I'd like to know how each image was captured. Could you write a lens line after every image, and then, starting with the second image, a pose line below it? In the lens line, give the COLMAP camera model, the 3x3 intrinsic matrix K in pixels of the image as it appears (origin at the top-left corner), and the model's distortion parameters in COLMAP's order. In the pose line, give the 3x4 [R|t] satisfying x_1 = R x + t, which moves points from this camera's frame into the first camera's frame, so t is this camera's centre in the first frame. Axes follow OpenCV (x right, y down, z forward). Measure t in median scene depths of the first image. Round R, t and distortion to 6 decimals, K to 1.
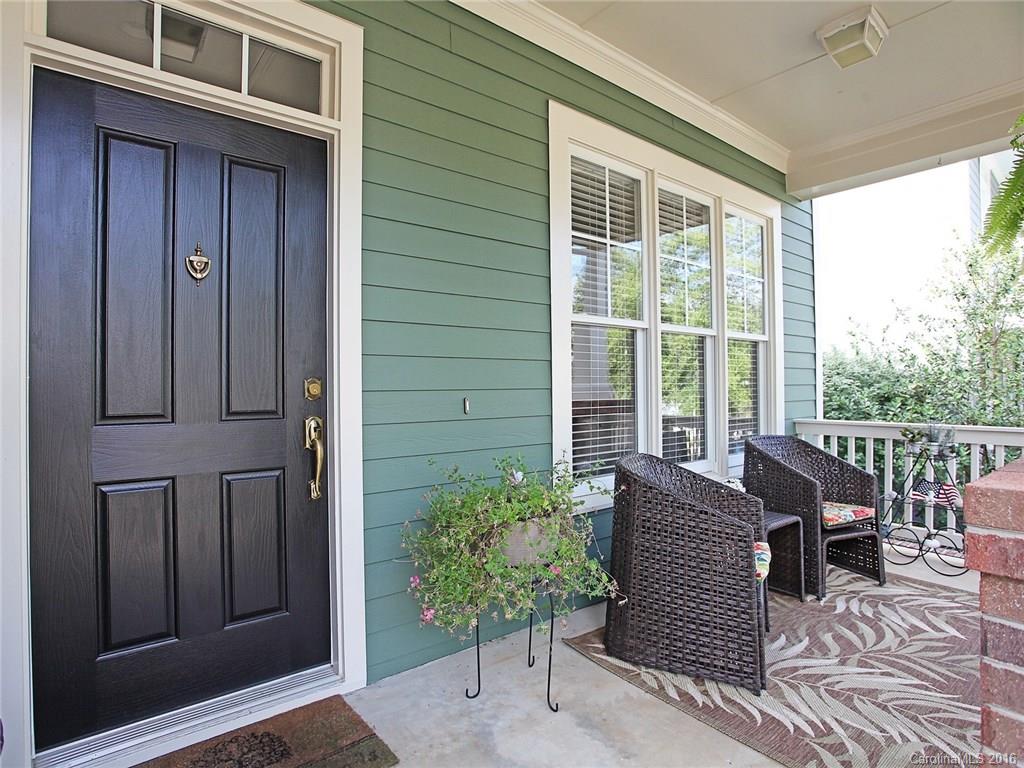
lens RADIAL K [[558.0, 0, 516.8], [0, 558.0, 383.6], [0, 0, 1]] dist [-0.050304, 0.011793]
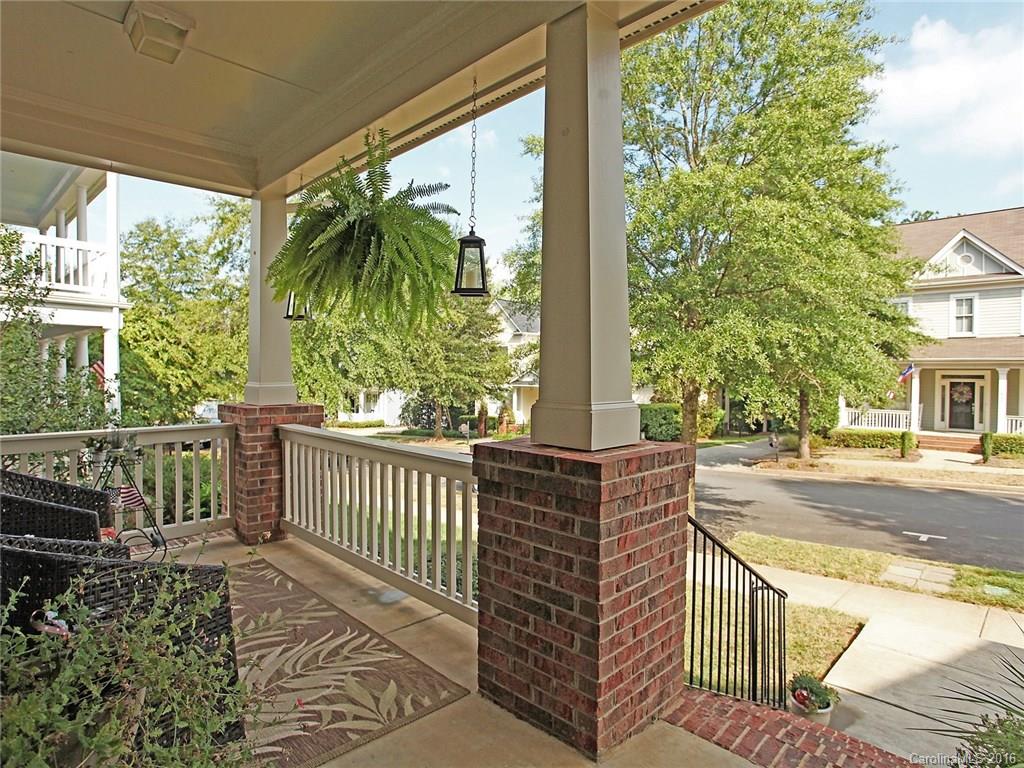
lens RADIAL K [[558.0, 0, 516.2], [0, 558.0, 380.6], [0, 0, 1]] dist [-0.050304, 0.011793]
pose [[-0.106372, -0.012476, 0.994248, -0.516332], [-0.006780, 0.999907, 0.011822, -0.056120], [-0.994303, -0.005483, -0.106447, 0.628211]]
